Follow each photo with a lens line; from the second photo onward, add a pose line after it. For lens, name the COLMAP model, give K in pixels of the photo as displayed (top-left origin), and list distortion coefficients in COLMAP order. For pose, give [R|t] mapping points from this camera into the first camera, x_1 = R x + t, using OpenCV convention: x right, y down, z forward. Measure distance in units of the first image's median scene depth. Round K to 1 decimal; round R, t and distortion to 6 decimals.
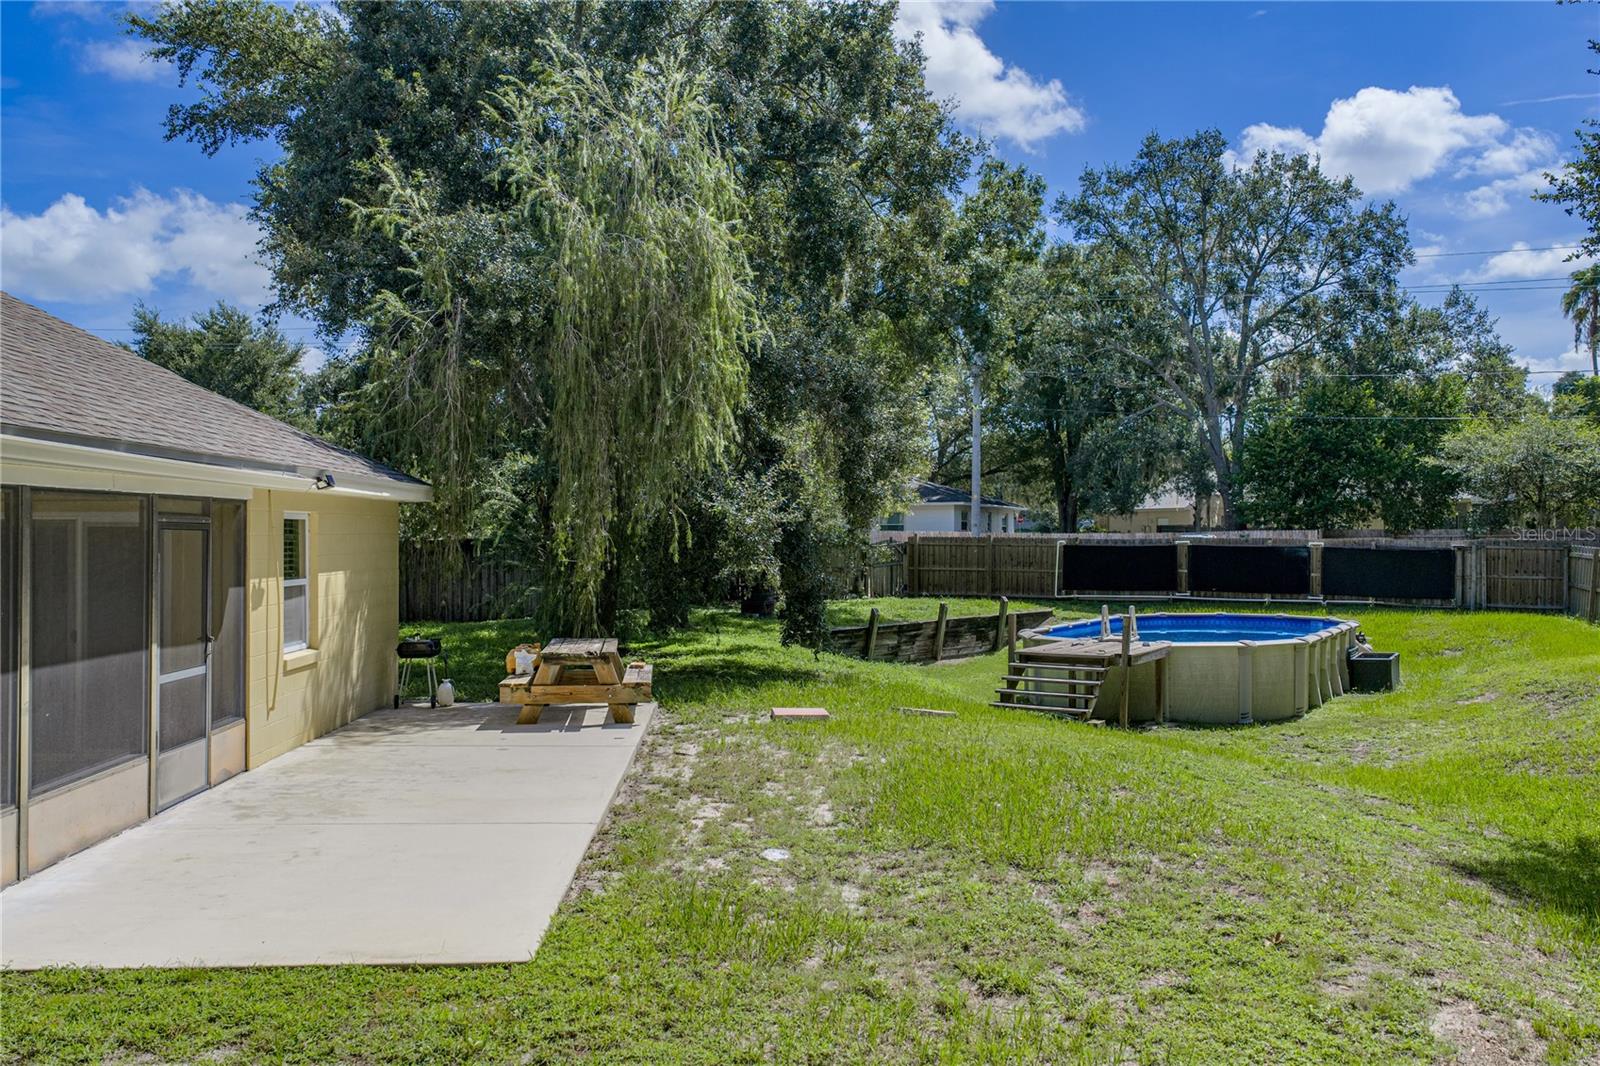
lens RADIAL K [[1334.3, 0, 791.0], [0, 1334.3, 537.7], [0, 0, 1]] dist [0.024708, 0.007669]
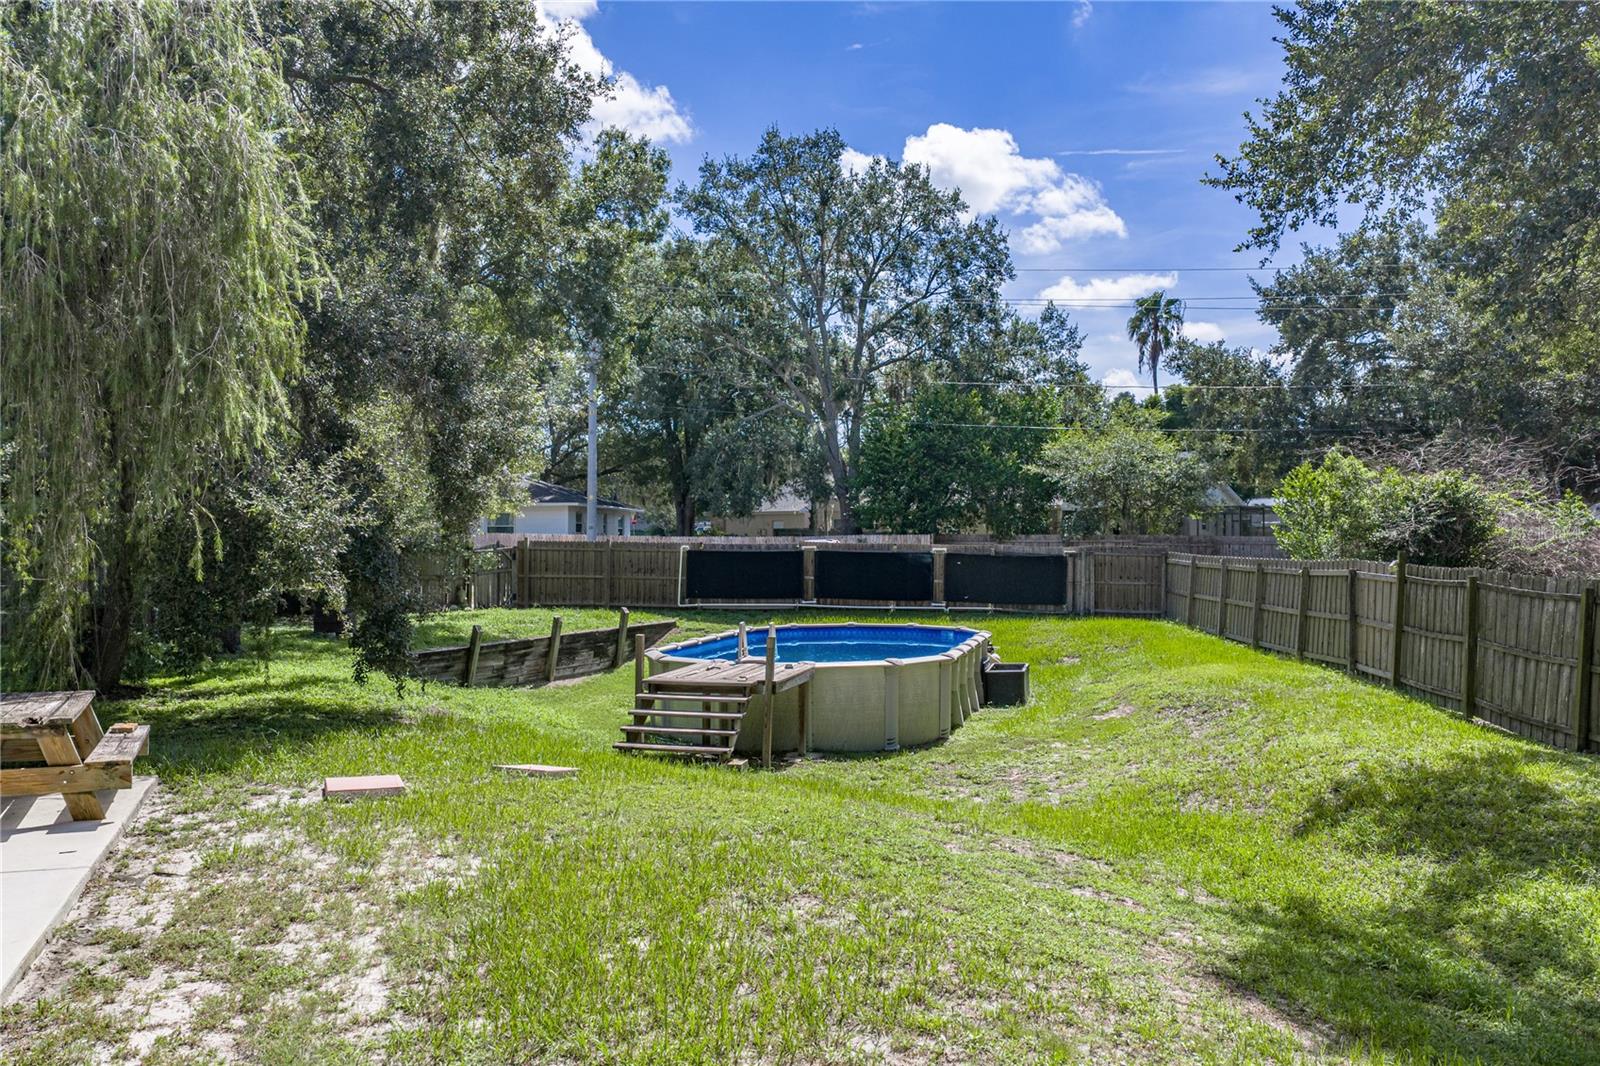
lens RADIAL K [[1320.0, 0, 789.0], [0, 1320.0, 536.2], [0, 0, 1]] dist [0.032694, 0.002321]
pose [[0.958583, 0.004303, 0.284781, 0.012302], [-0.003879, 0.999990, -0.002054, -0.003534], [-0.284787, 0.000864, 0.958590, 0.121878]]
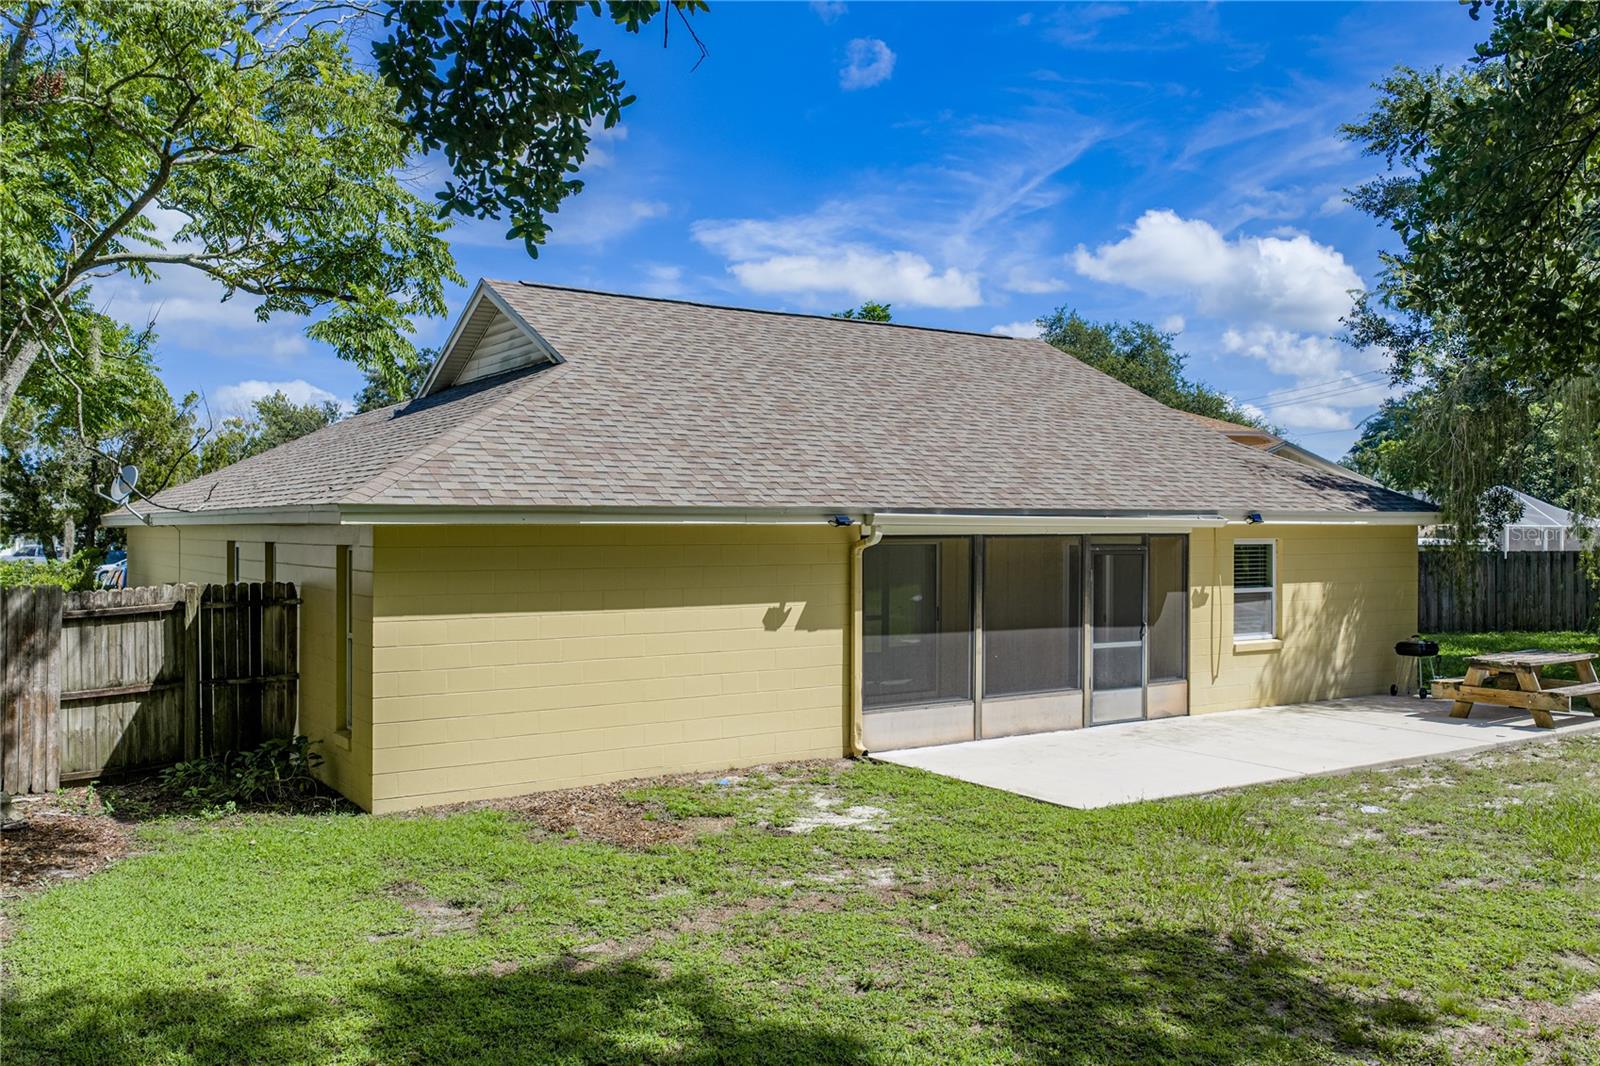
lens RADIAL K [[1296.5, 0, 800.0], [0, 1296.5, 533.0], [0, 0, 1]] dist [0.025915, -0.004040]
pose [[0.515606, 0.000140, -0.856826, 0.250844], [-0.002239, 0.999997, -0.001183, -0.010643], [0.856823, 0.002528, 0.515604, -0.046725]]
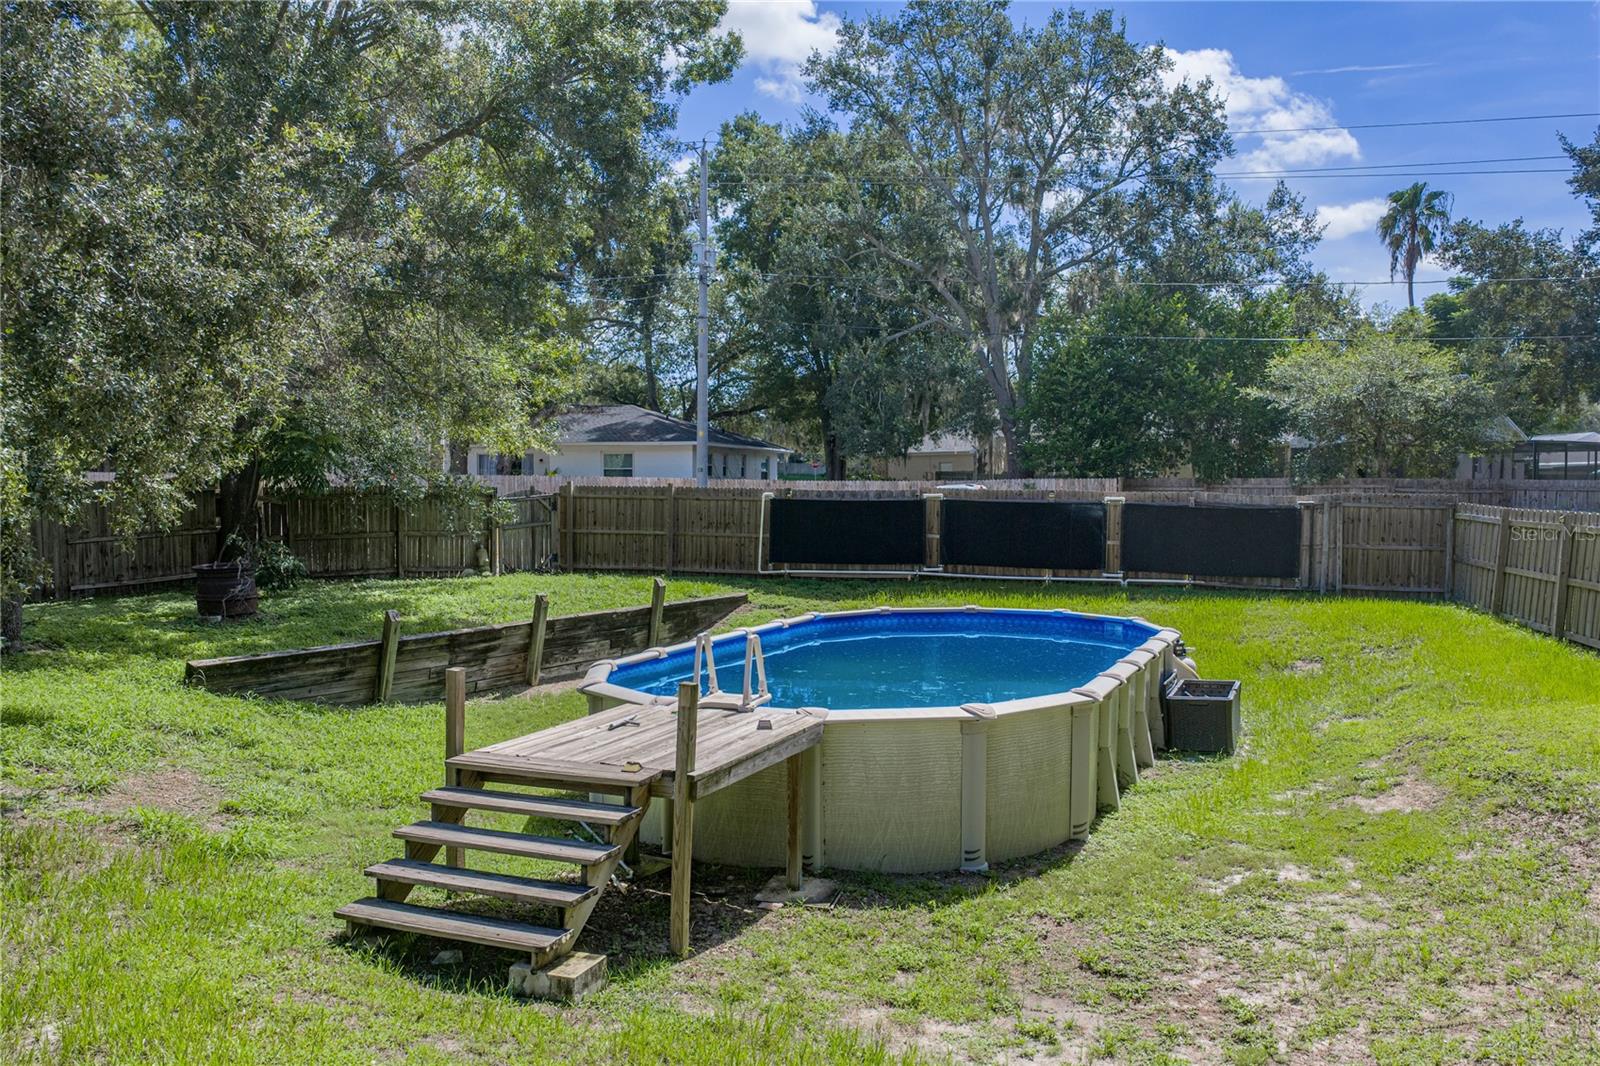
lens RADIAL K [[1296.5, 0, 800.0], [0, 1296.5, 533.0], [0, 0, 1]] dist [0.025915, -0.004040]
pose [[0.990825, -0.000525, 0.135148, 0.161847], [-0.004779, 0.999231, 0.038916, -0.003960], [-0.135065, -0.039205, 0.990061, 0.411715]]
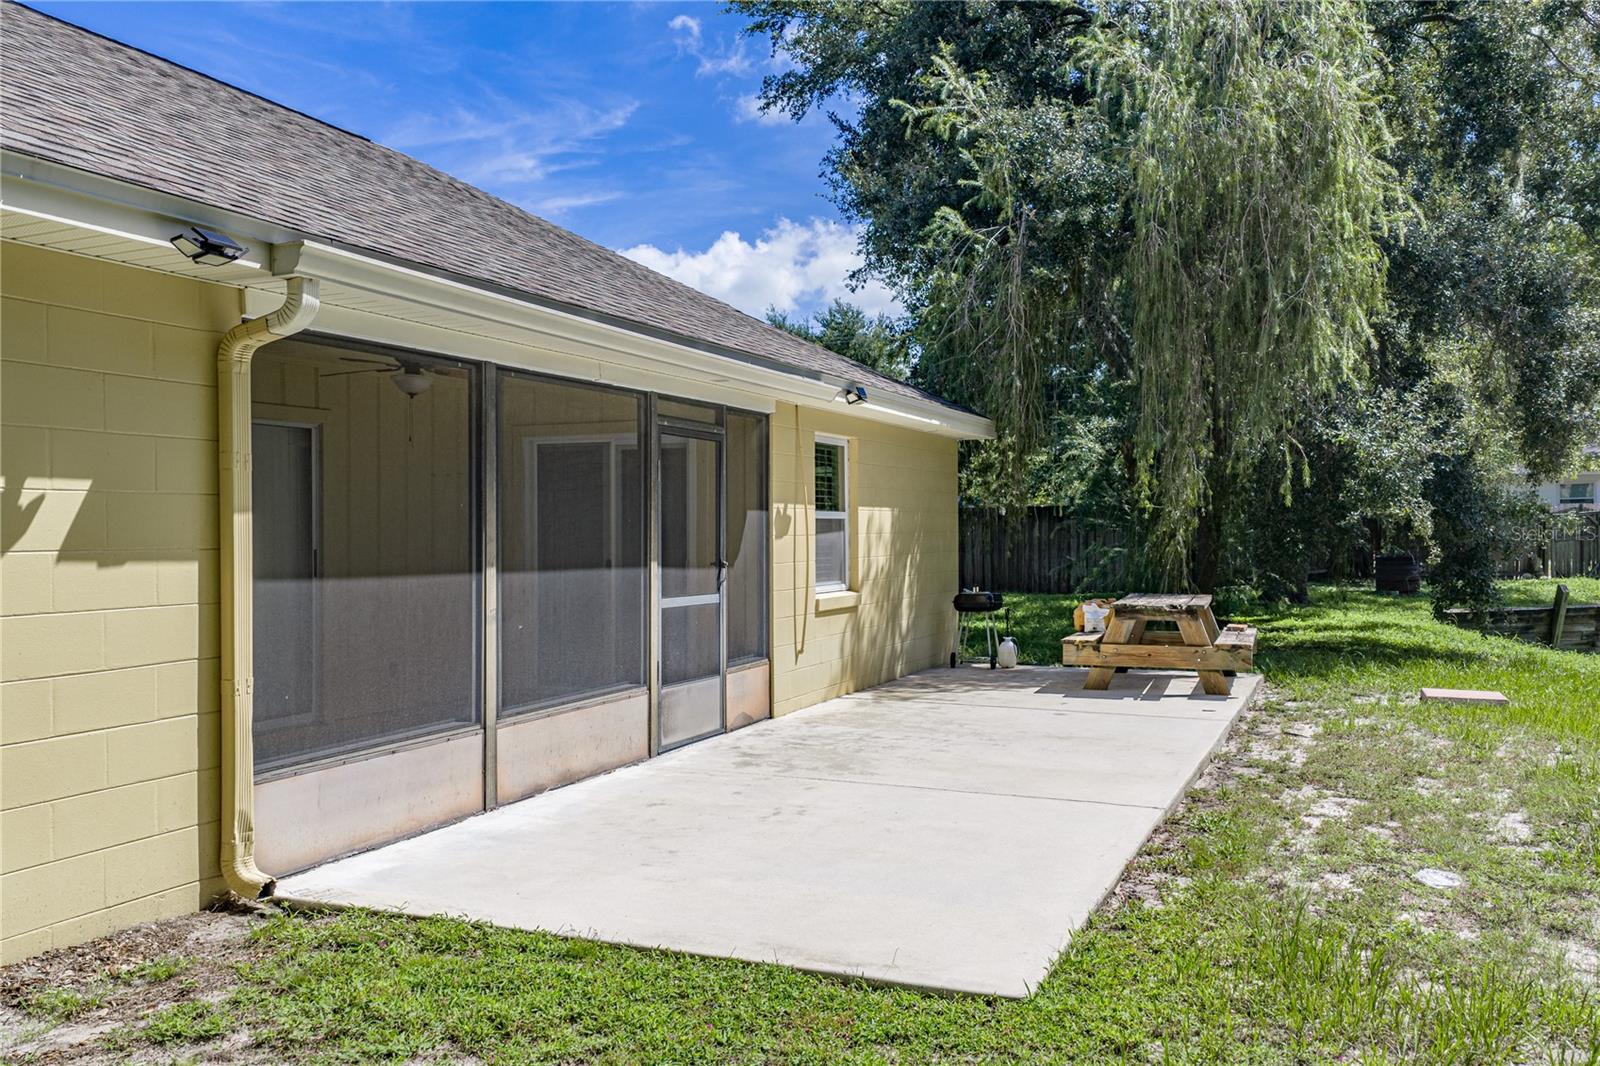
lens RADIAL K [[1335.7, 0, 803.1], [0, 1335.7, 533.7], [0, 0, 1]] dist [0.030910, -0.005679]
pose [[0.904740, -0.002985, -0.425954, -0.003638], [0.003139, 0.999995, -0.000341, 0.021386], [0.425953, -0.001028, 0.904745, 0.085760]]
